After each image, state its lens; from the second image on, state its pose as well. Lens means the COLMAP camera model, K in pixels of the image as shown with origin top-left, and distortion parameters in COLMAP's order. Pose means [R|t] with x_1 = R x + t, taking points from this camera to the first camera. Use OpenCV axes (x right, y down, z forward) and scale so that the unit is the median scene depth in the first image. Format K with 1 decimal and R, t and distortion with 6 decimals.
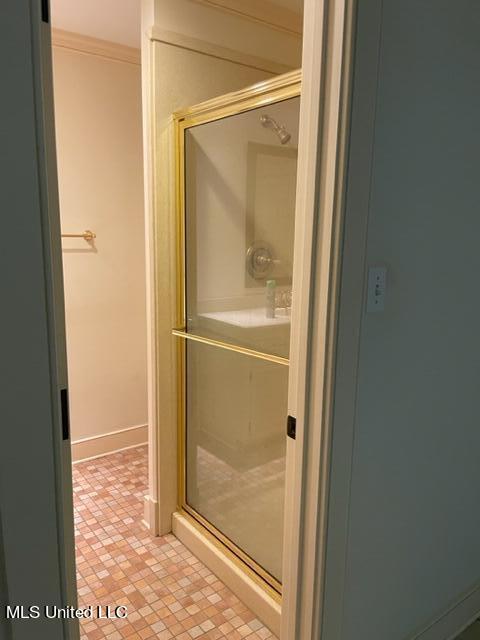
lens RADIAL K [[492.0, 0, 240.5], [0, 492.0, 320.3], [0, 0, 1]] dist [0.080170, -0.116219]
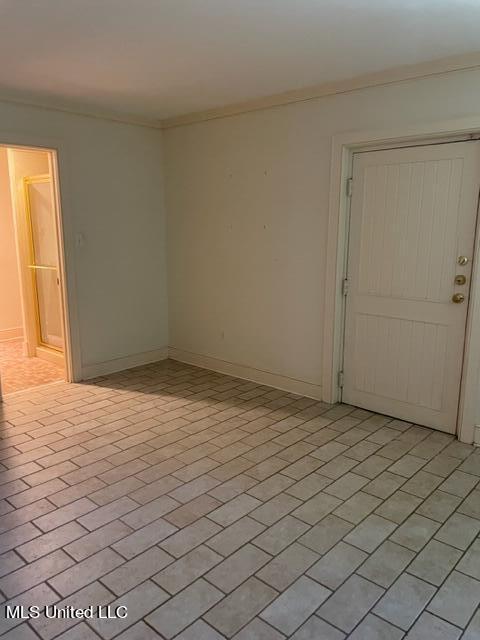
lens RADIAL K [[492.0, 0, 239.1], [0, 492.0, 320.6], [0, 0, 1]] dist [0.080170, -0.116219]
pose [[0.982804, -0.047042, 0.178559, 0.429215], [0.042538, 0.998675, 0.028970, 0.267187], [-0.179685, -0.020876, 0.983503, -1.600511]]
